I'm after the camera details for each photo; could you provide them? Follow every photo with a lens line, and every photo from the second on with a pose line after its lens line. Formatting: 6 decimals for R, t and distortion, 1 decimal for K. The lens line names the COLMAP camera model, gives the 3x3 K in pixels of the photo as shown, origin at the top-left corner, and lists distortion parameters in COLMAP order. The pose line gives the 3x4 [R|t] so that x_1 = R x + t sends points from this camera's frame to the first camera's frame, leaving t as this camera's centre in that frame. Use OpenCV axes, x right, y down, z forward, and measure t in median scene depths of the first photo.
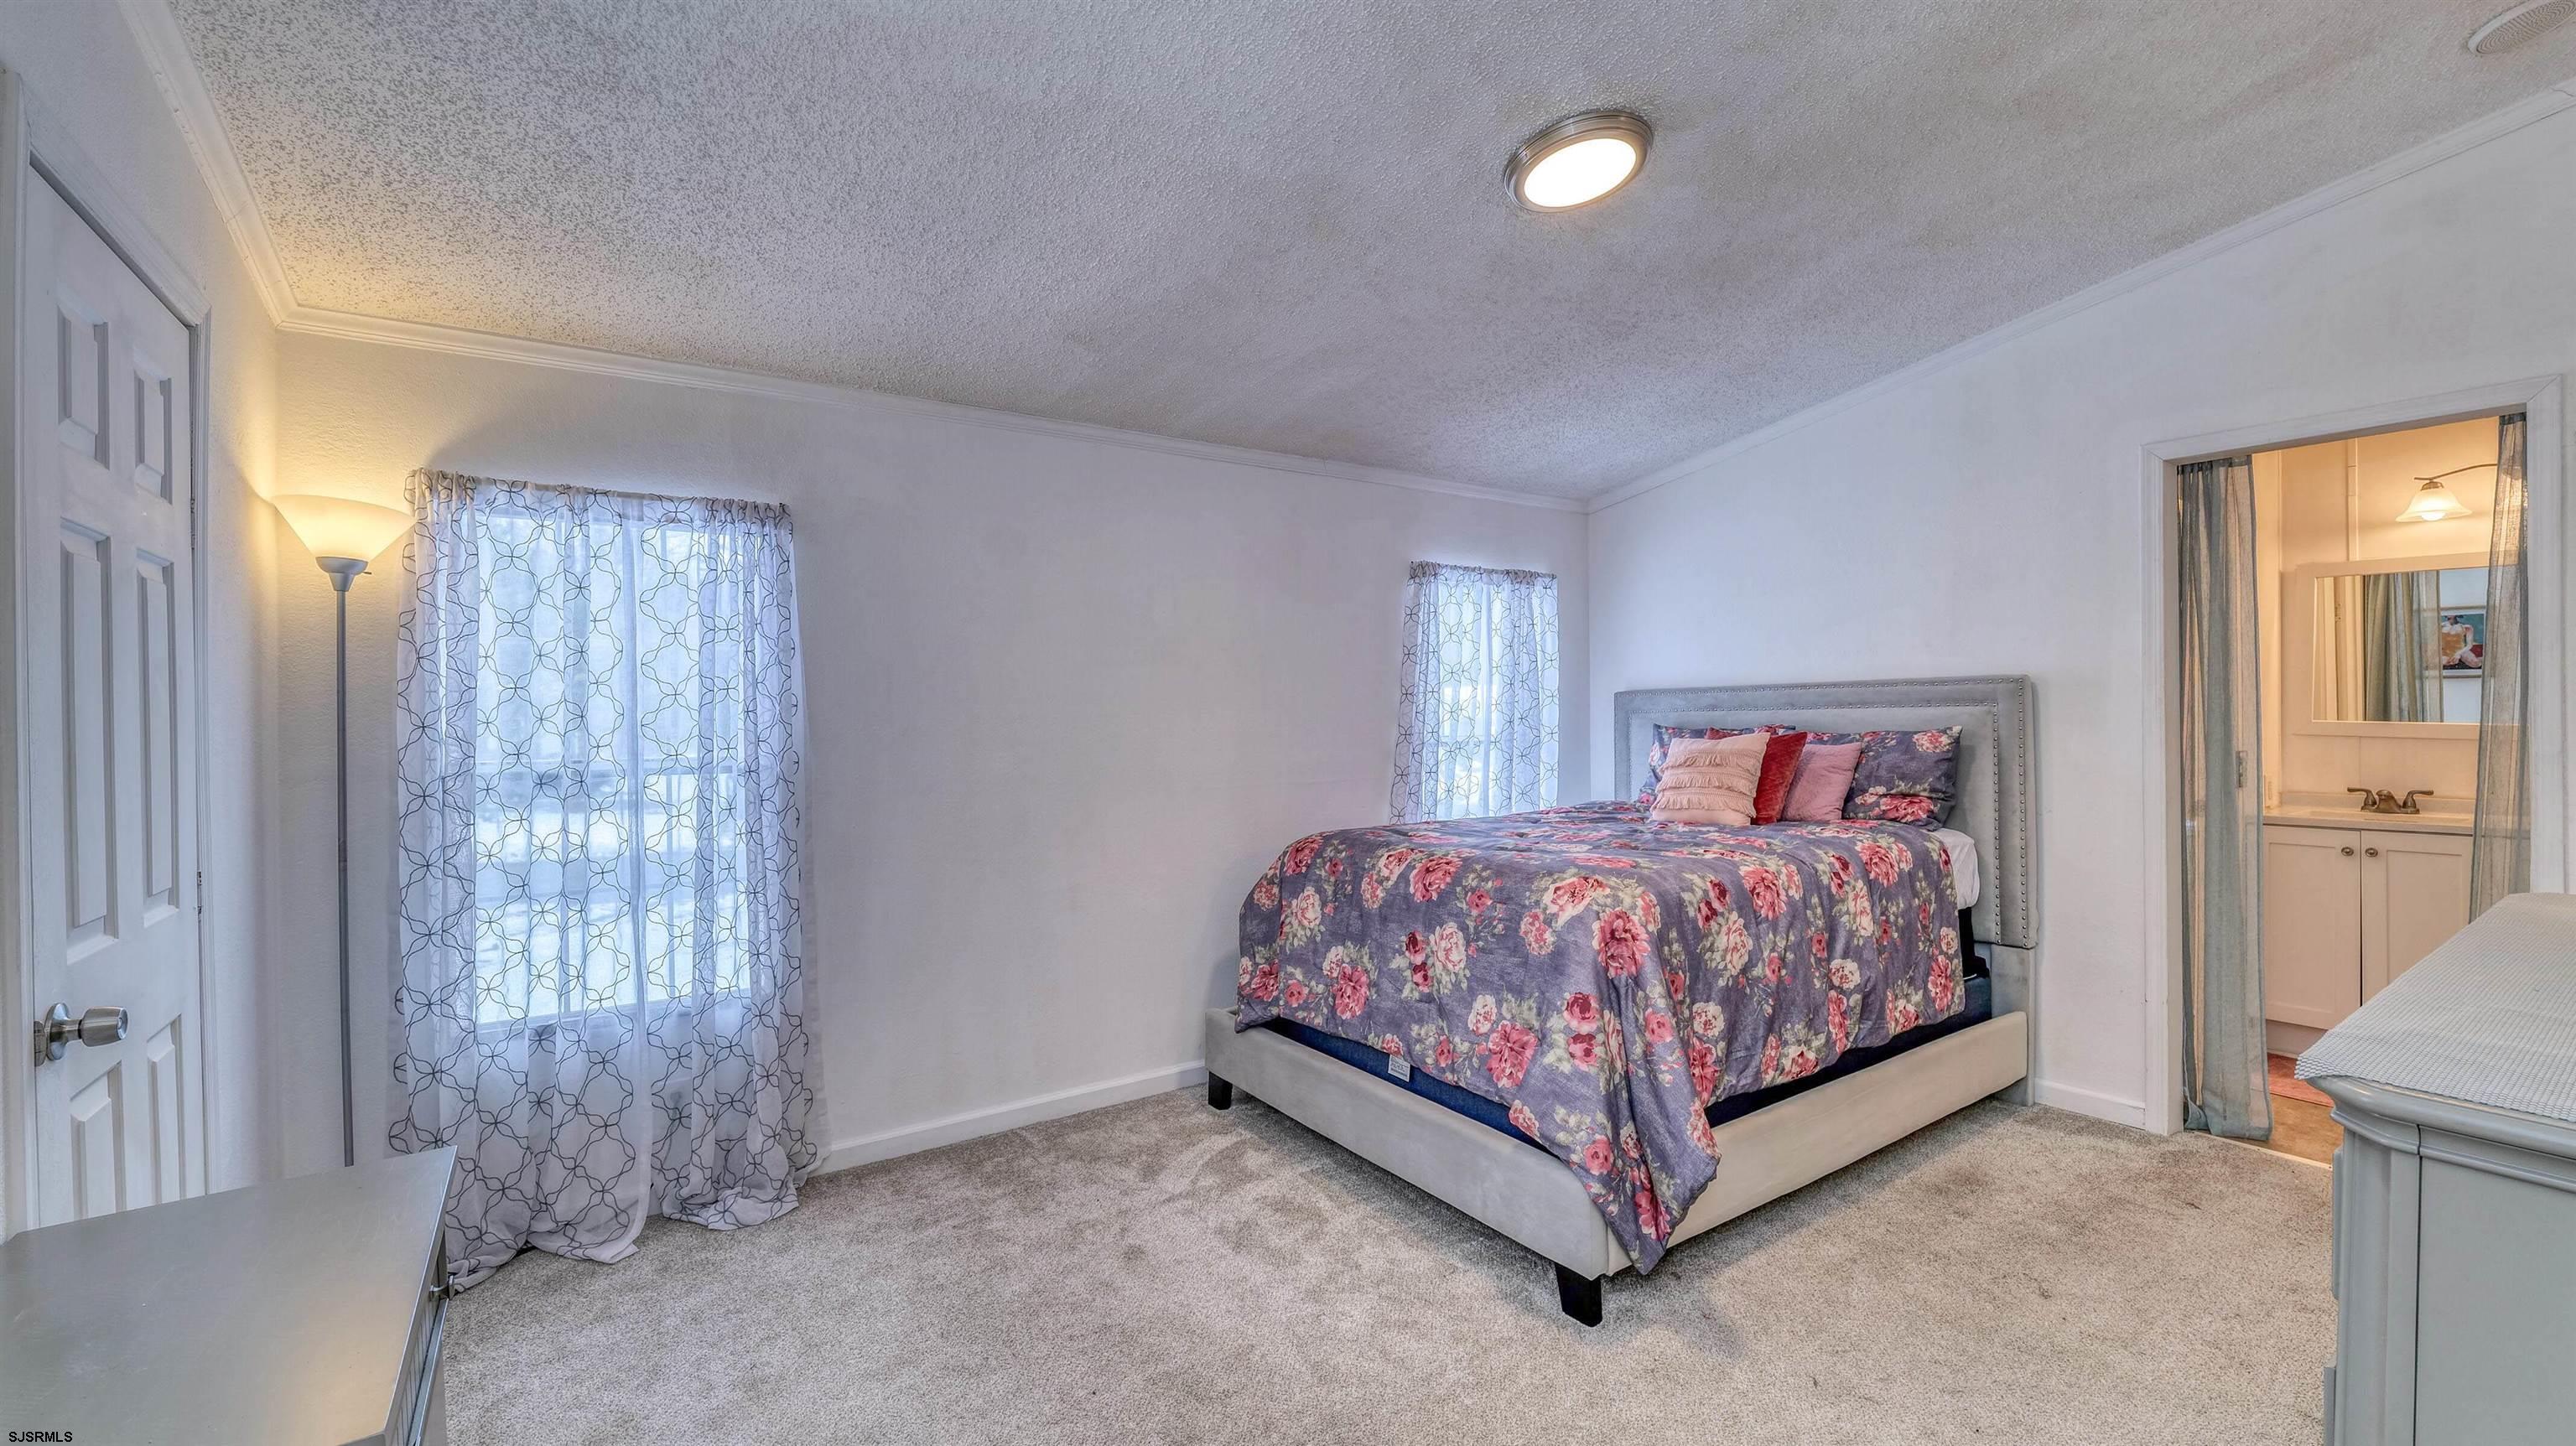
lens RADIAL K [[1045.1, 0, 1275.2], [0, 1045.1, 717.7], [0, 0, 1]] dist [-0.013674, 0.001296]
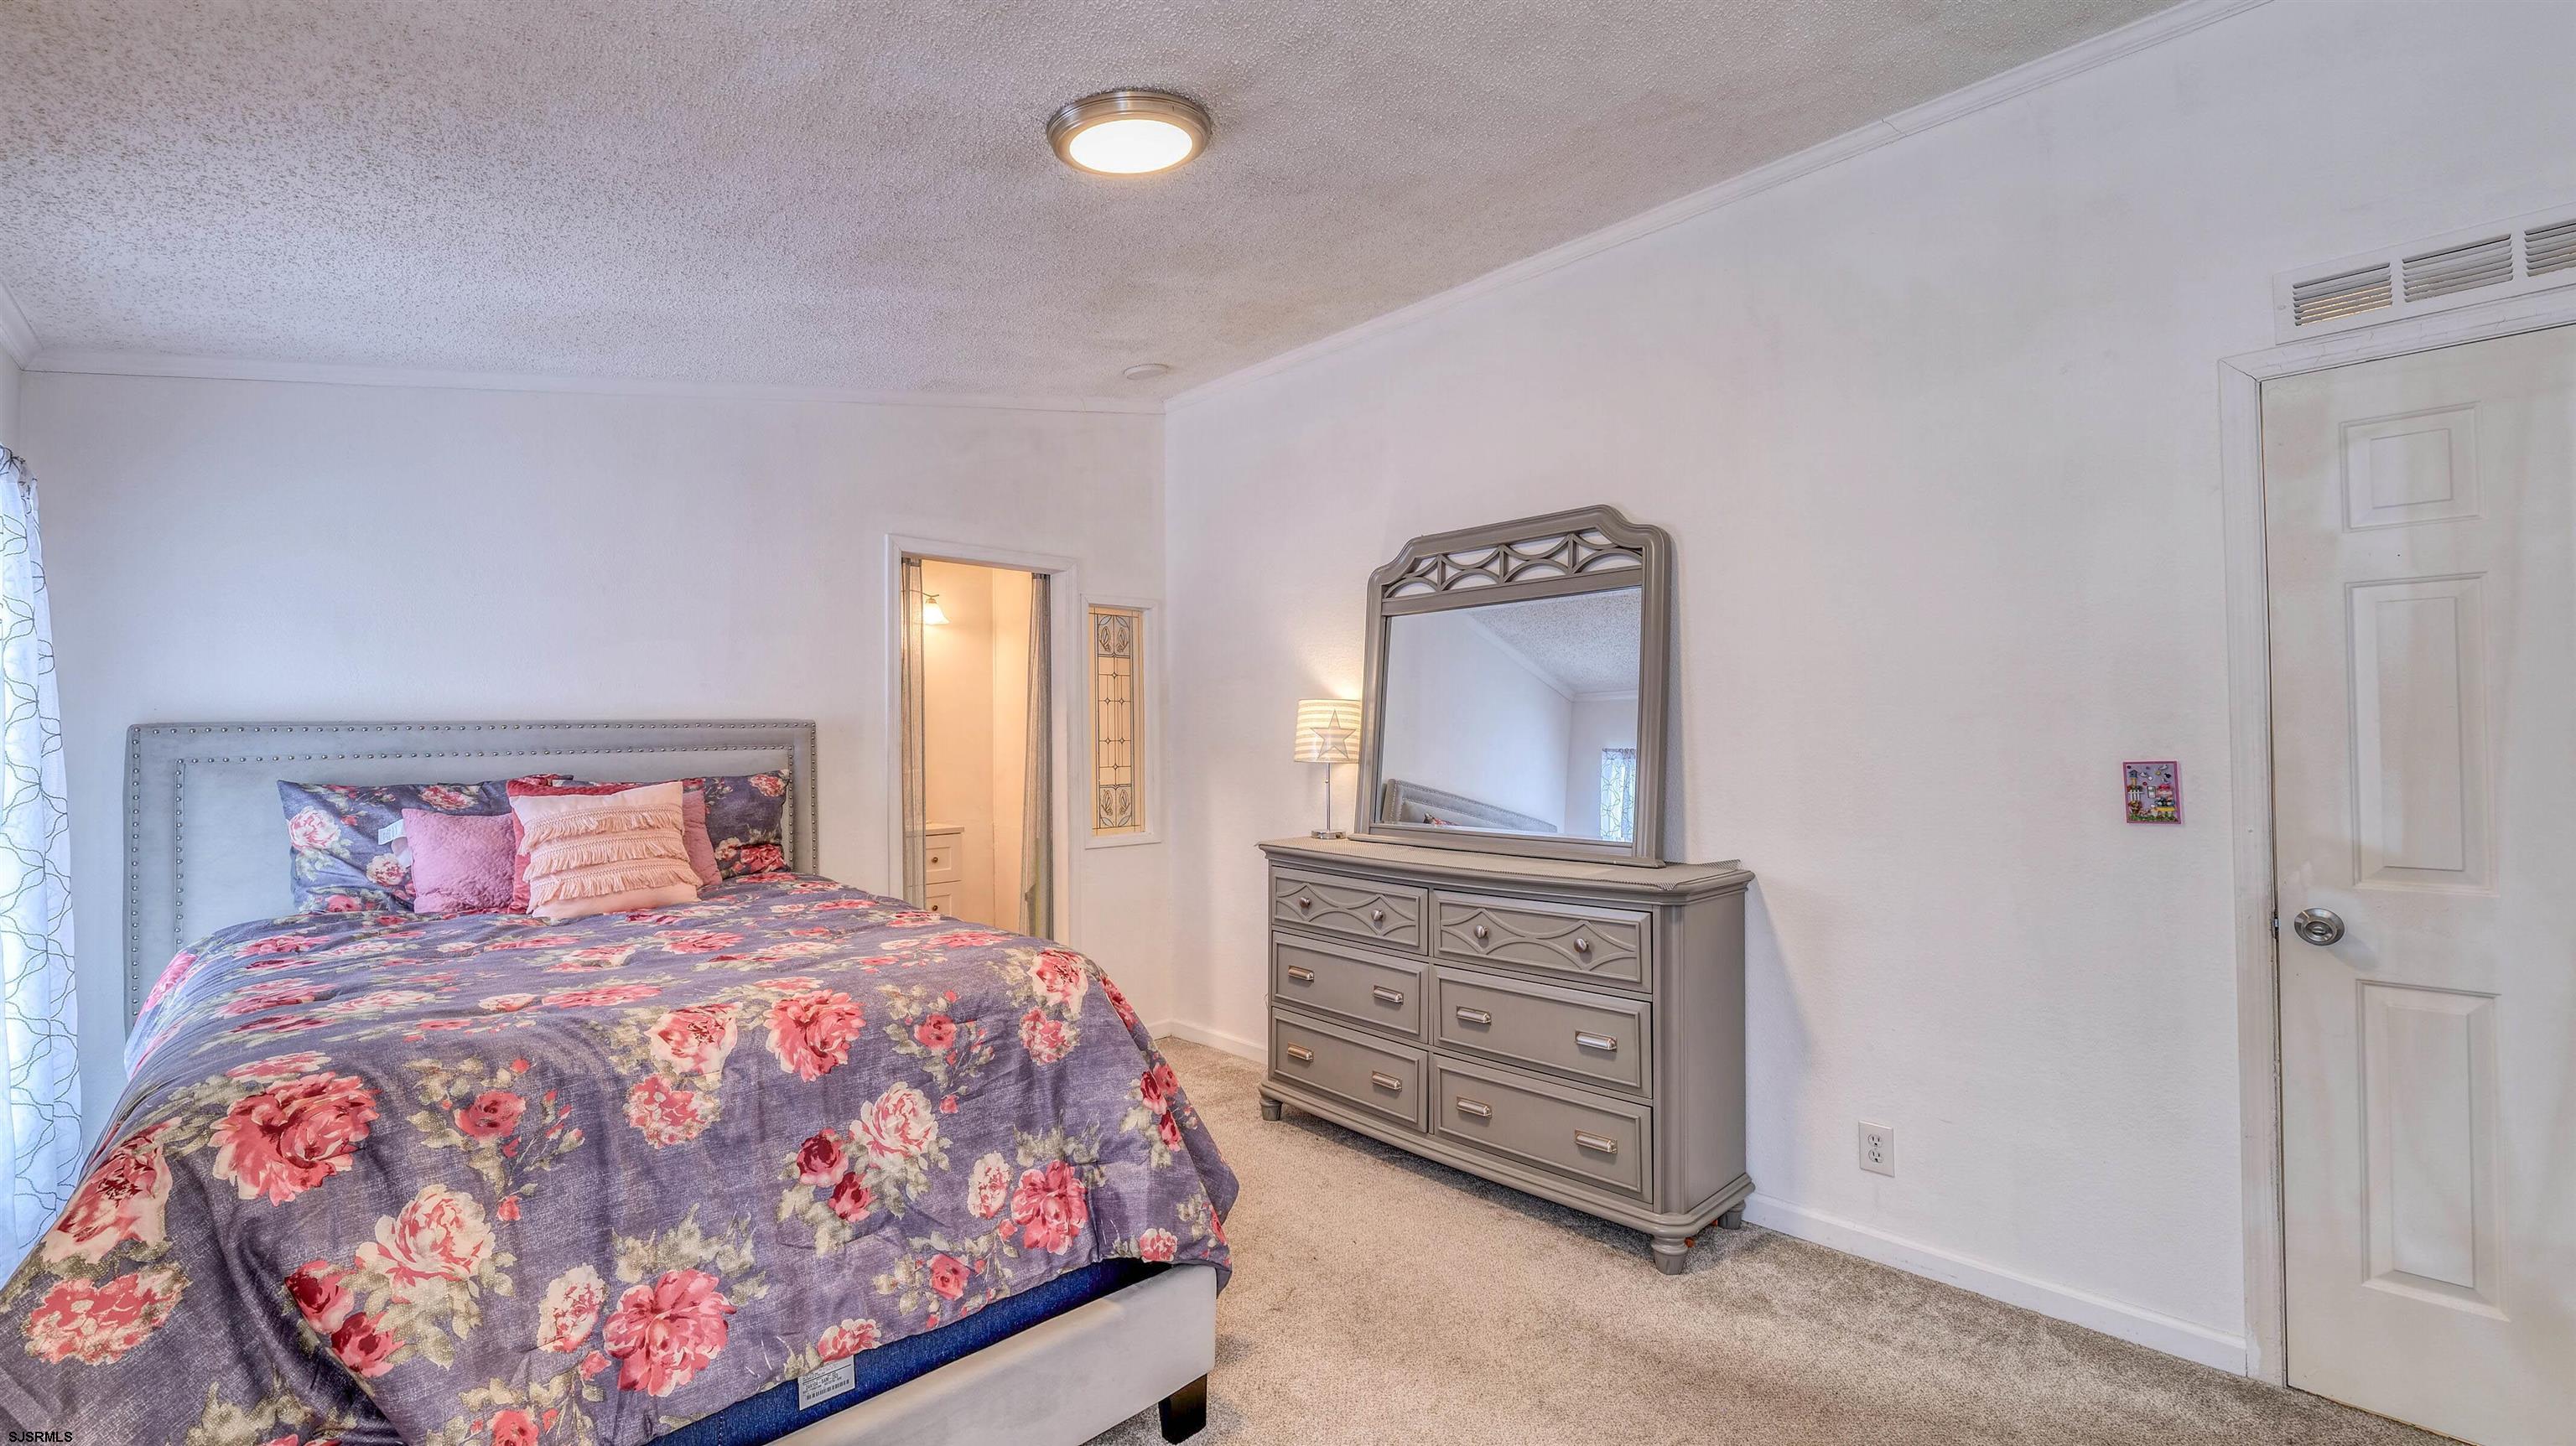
lens RADIAL K [[1045.1, 0, 1275.2], [0, 1045.1, 717.7], [0, 0, 1]] dist [-0.013674, 0.001296]
pose [[-0.163797, 0.032043, 0.985974, -0.482227], [0.018969, 0.999390, -0.029328, -0.003857], [-0.986312, 0.013899, -0.164305, 0.836731]]
